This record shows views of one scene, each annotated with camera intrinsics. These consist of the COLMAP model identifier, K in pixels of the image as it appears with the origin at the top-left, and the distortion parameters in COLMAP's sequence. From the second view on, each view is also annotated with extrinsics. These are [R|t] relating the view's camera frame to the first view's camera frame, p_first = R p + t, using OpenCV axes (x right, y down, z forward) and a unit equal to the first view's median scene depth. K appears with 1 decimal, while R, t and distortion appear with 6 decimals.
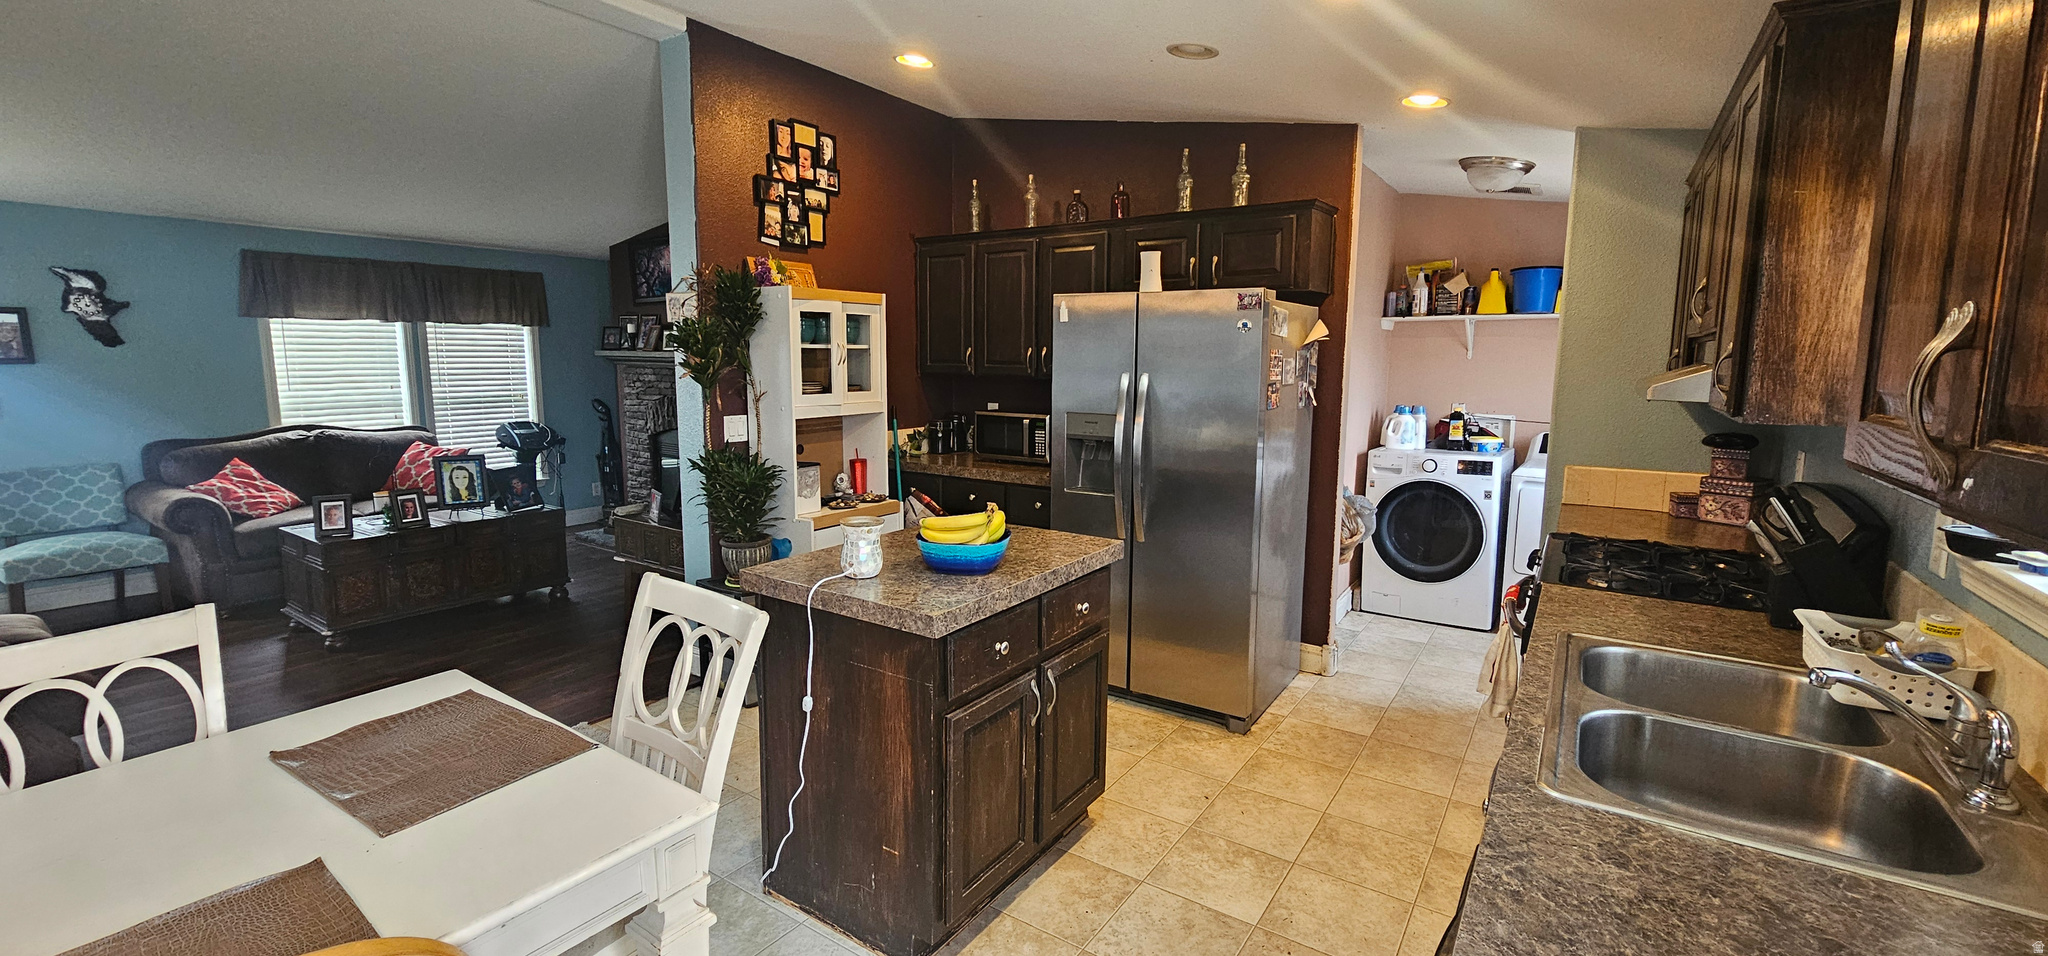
lens RADIAL K [[842.5, 0, 1023.5], [0, 842.5, 463.2], [0, 0, 1]] dist [-0.003656, 0.000095]
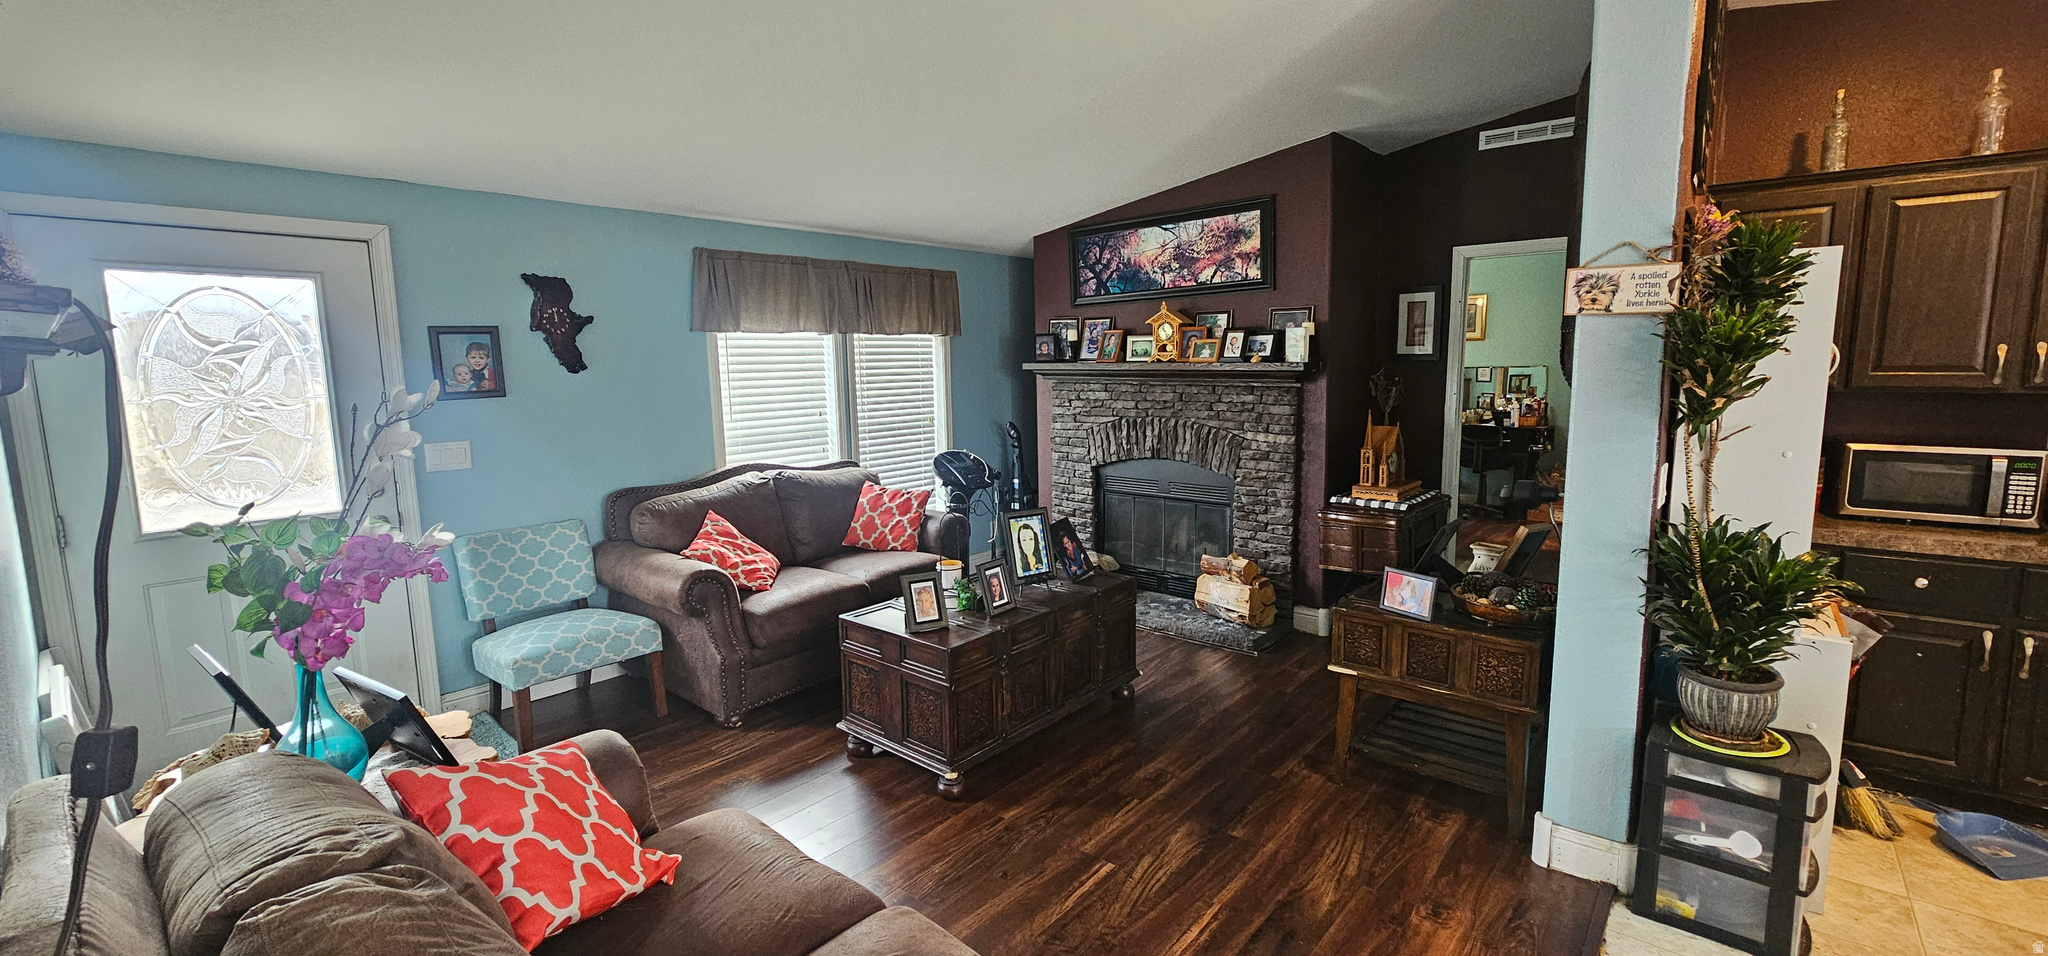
lens RADIAL K [[842.5, 0, 1021.2], [0, 842.5, 466.5], [0, 0, 1]] dist [-0.003656, 0.000095]
pose [[0.993133, -0.008841, -0.116658, -0.578972], [0.008840, 0.999961, -0.000526, -0.046067], [0.116658, -0.000509, 0.993172, 0.259897]]
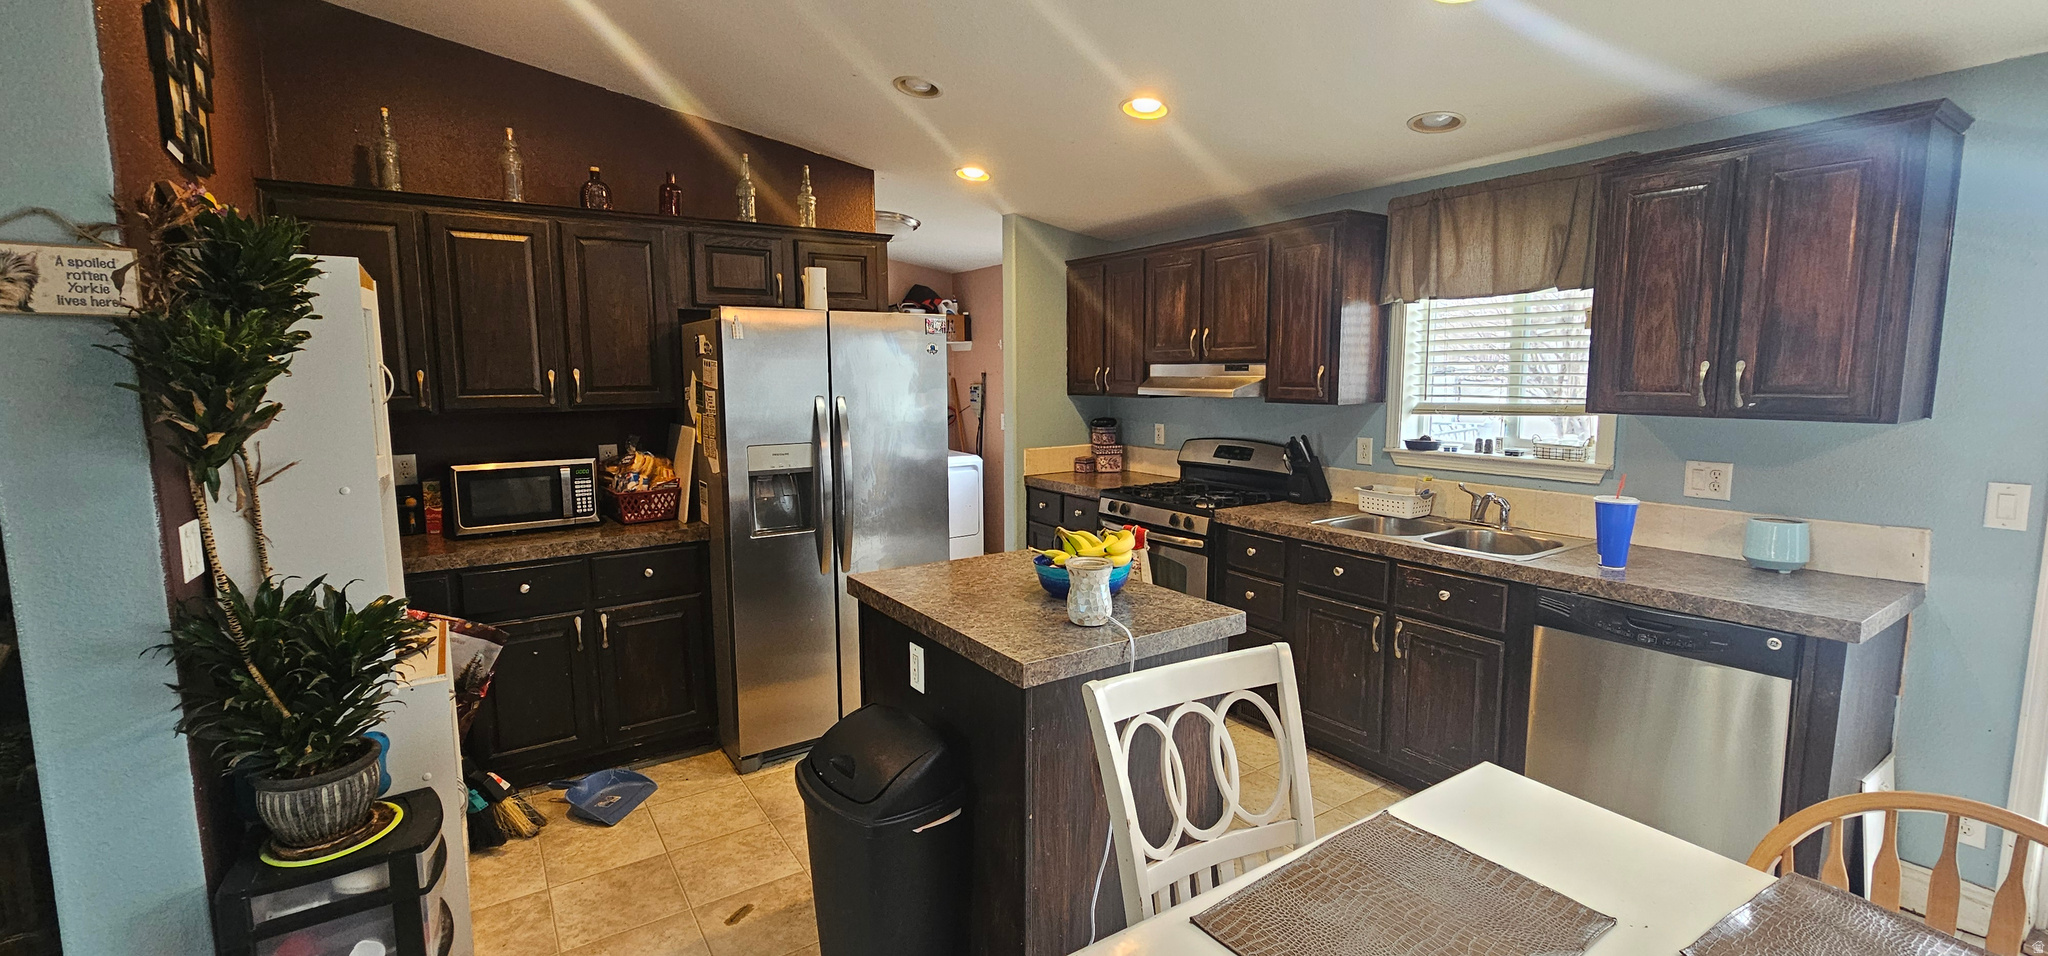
lens RADIAL K [[842.5, 0, 1023.2], [0, 842.5, 470.3], [0, 0, 1]] dist [-0.003656, 0.000095]
pose [[0.376218, -0.118580, 0.918912, -0.463496], [0.126980, 0.989017, 0.075639, -0.048256], [-0.917789, 0.088227, 0.387143, 0.311040]]
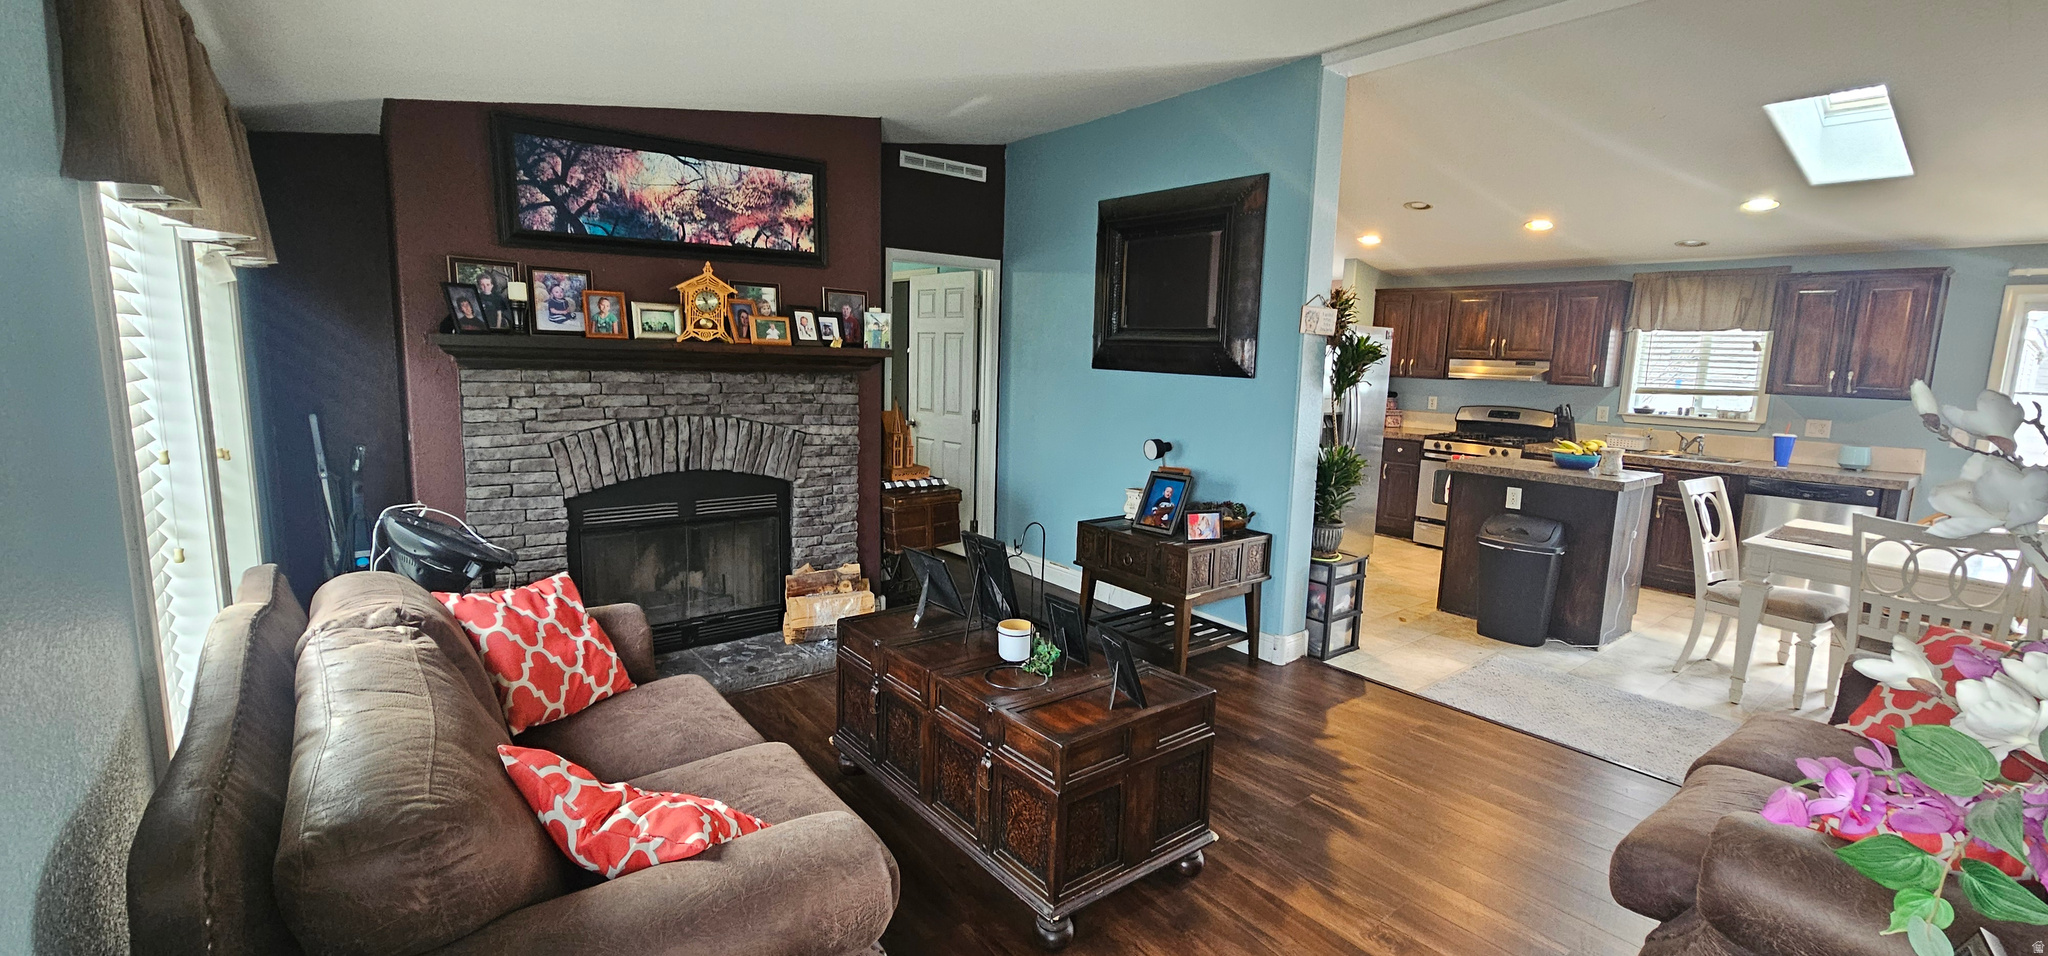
lens RADIAL K [[842.5, 0, 1022.8], [0, 842.5, 471.7], [0, 0, 1]] dist [-0.003656, 0.000095]
pose [[0.296485, -0.134377, 0.945537, -1.182954], [0.094279, 0.989334, 0.111039, -0.112390], [-0.950373, 0.056223, 0.305992, 0.786267]]
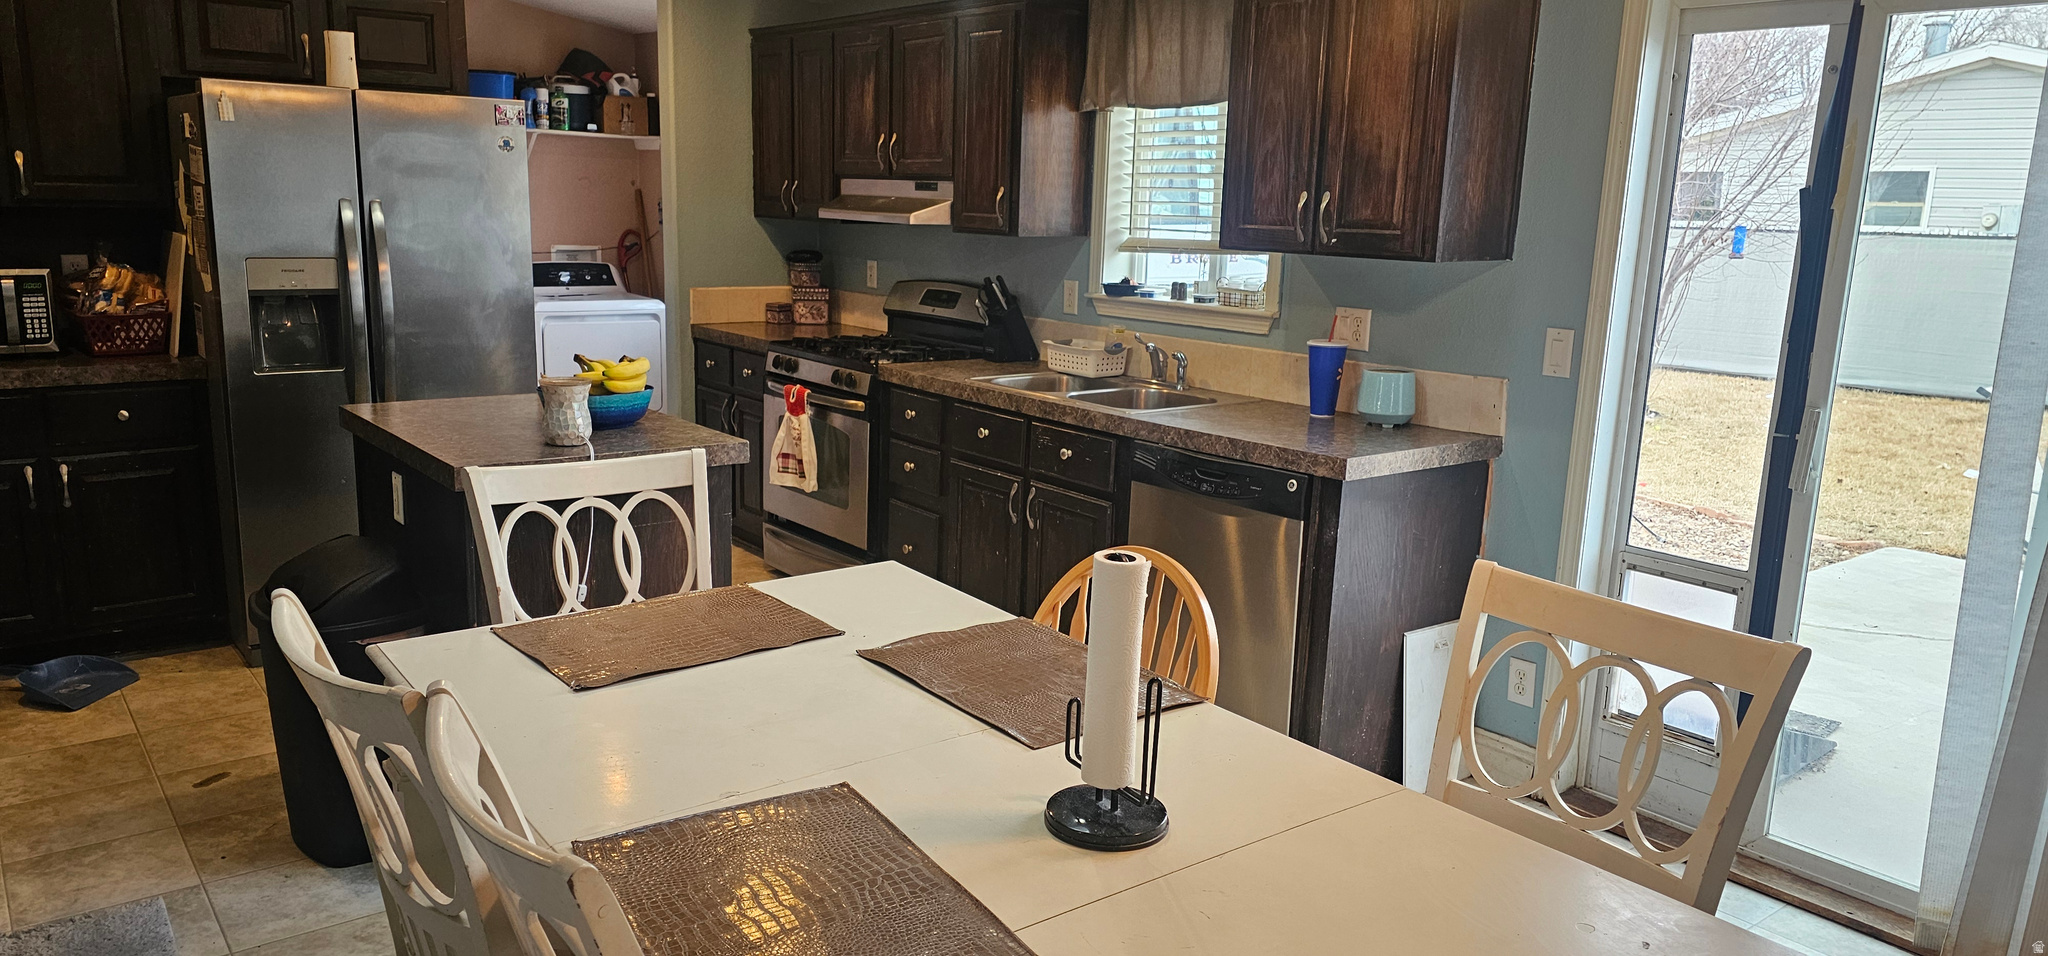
lens RADIAL K [[1369.5, 0, 1008.9], [0, 1369.5, 488.7], [0, 0, 1]] dist [0.028228, -0.023019]
pose [[0.307359, -0.198284, 0.930706, -0.614159], [0.093693, 0.979604, 0.177760, -0.013346], [-0.946970, 0.032565, 0.319667, 0.051869]]
